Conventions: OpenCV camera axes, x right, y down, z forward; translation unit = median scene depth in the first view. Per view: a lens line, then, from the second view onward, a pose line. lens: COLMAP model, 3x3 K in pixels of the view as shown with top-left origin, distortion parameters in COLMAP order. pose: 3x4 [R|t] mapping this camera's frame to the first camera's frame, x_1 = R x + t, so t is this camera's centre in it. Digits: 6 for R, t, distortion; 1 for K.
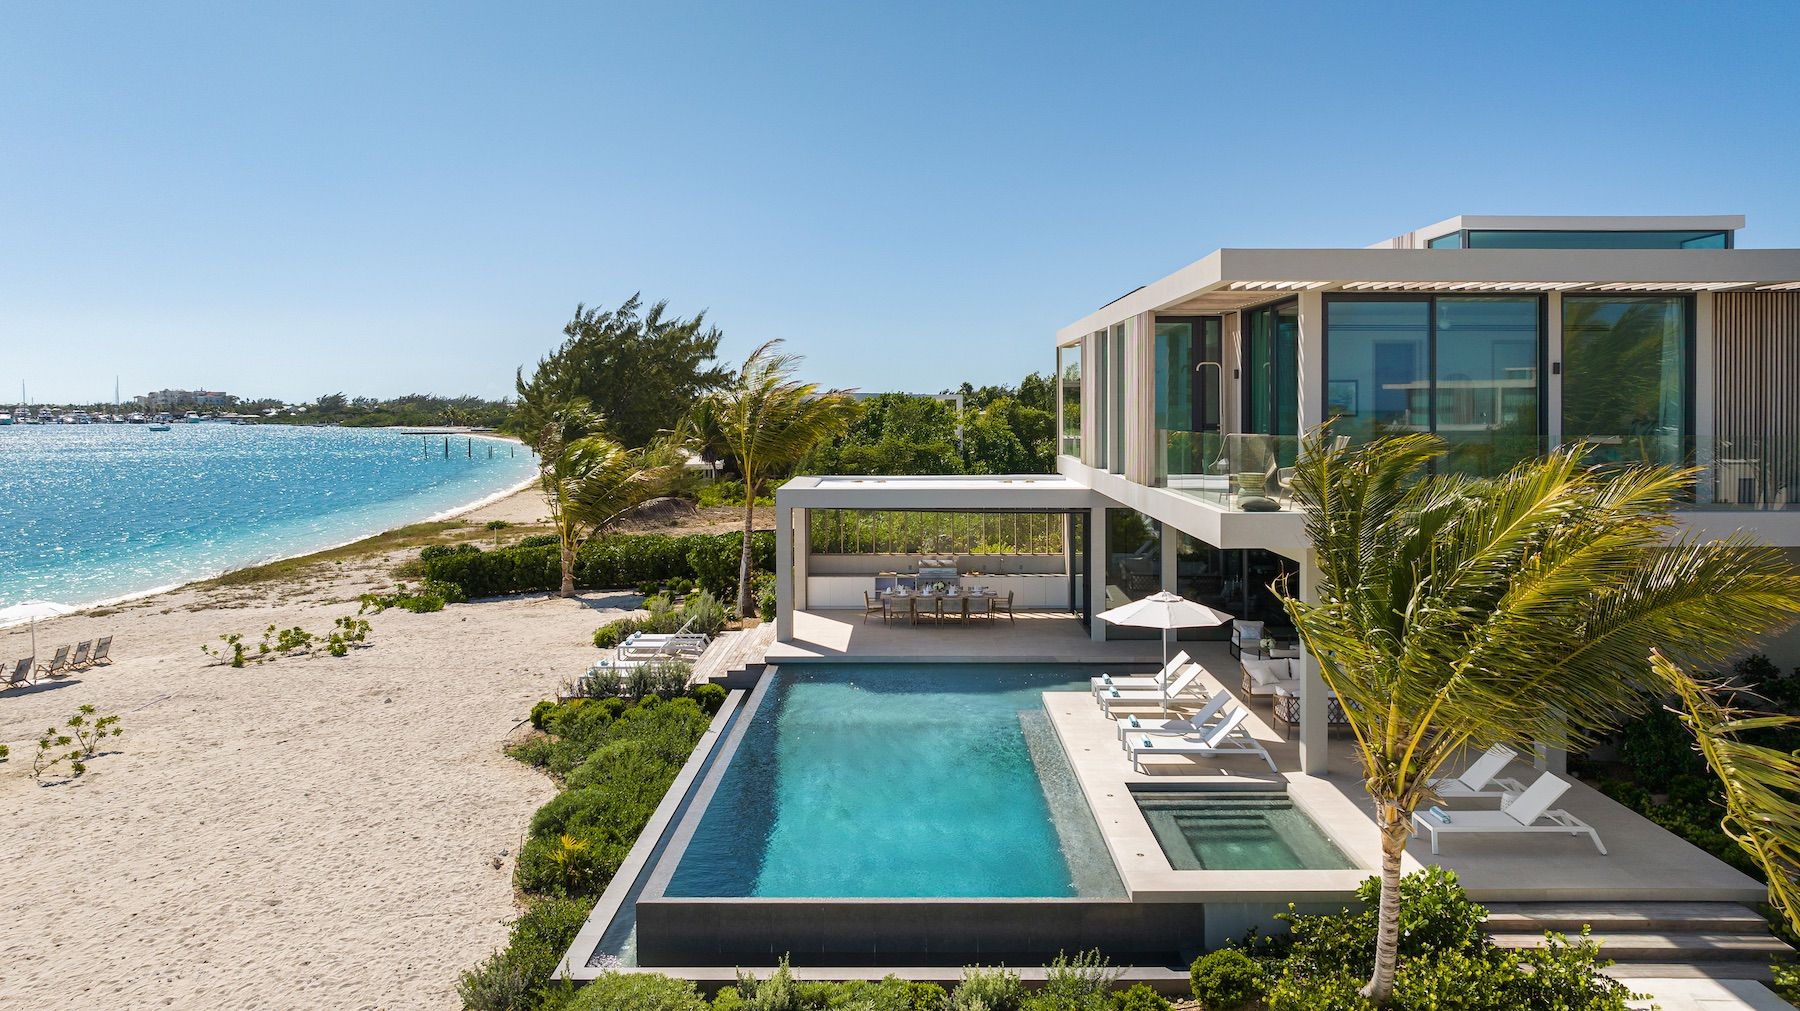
lens RADIAL K [[1268.8, 0, 908.2], [0, 1268.8, 399.1], [0, 0, 1]] dist [0.007343, 0.000486]
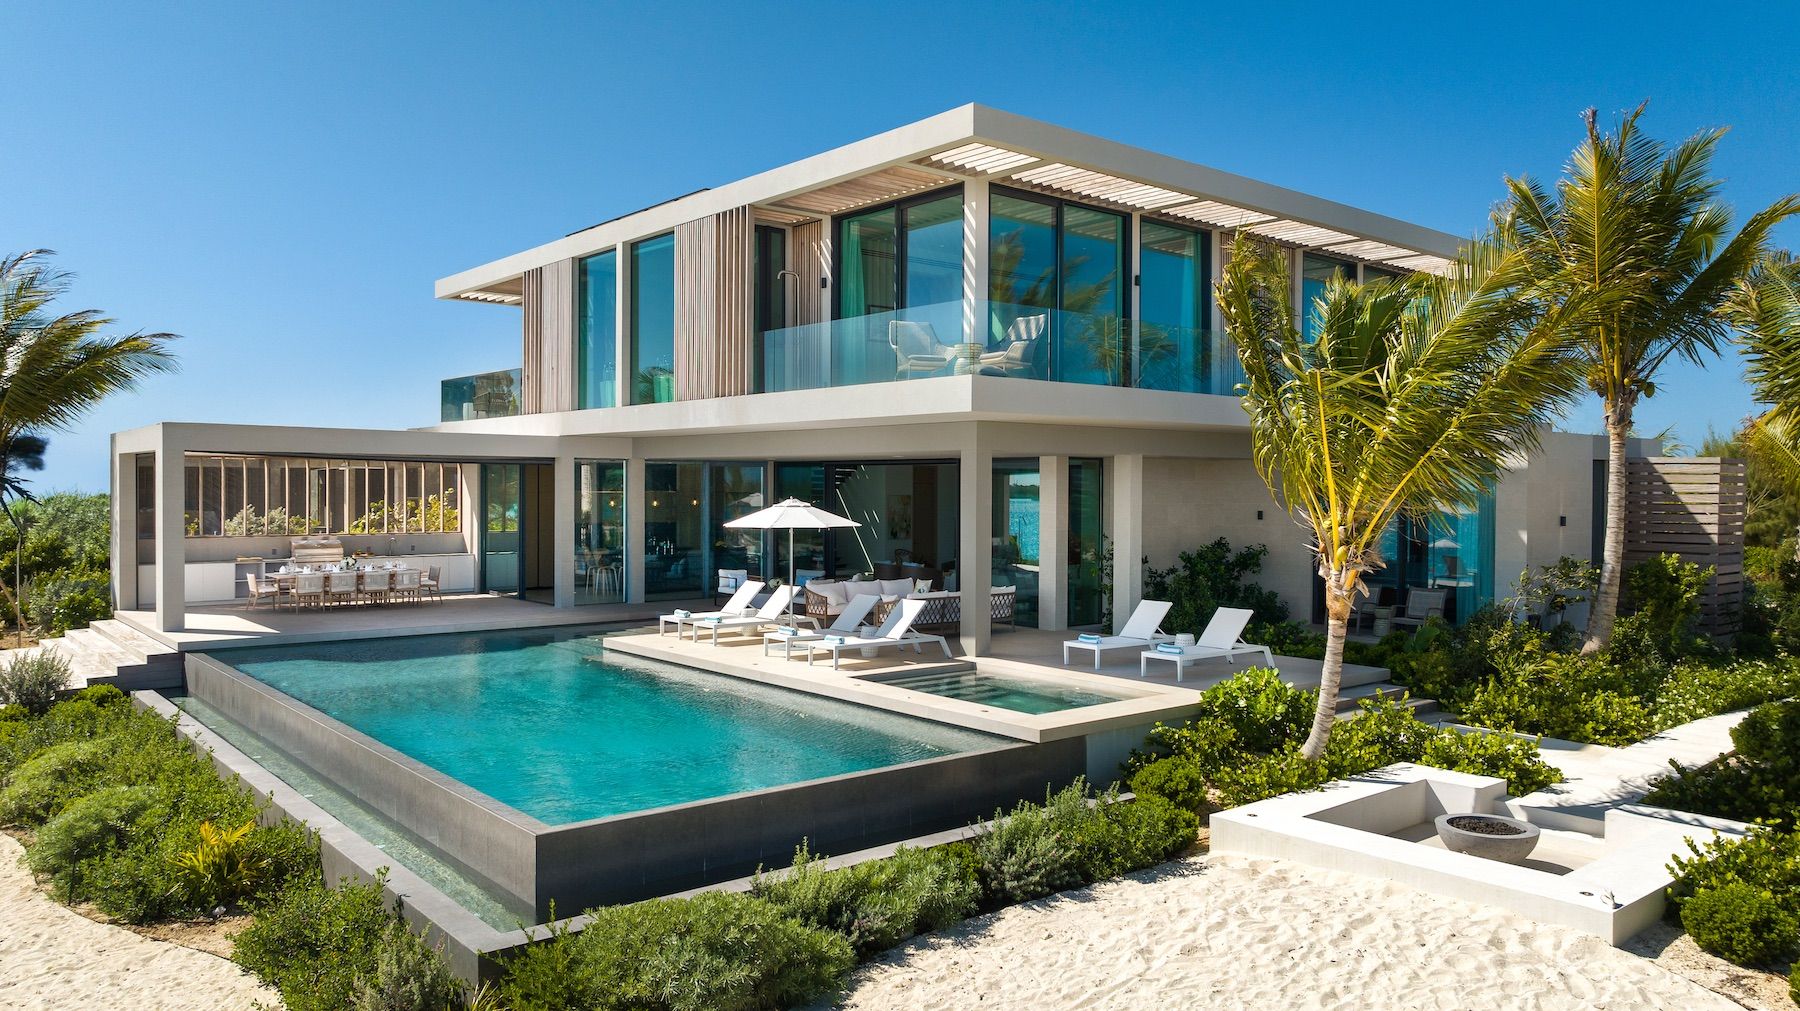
lens RADIAL K [[1250.1, 0, 900.0], [0, 1250.1, 505.5], [0, 0, 1]] dist [0.003876, 0.000804]
pose [[0.763476, -0.007140, 0.645797, -0.316523], [-0.007920, 0.999760, 0.020417, 0.131820], [-0.645788, -0.020703, 0.763236, 0.238784]]
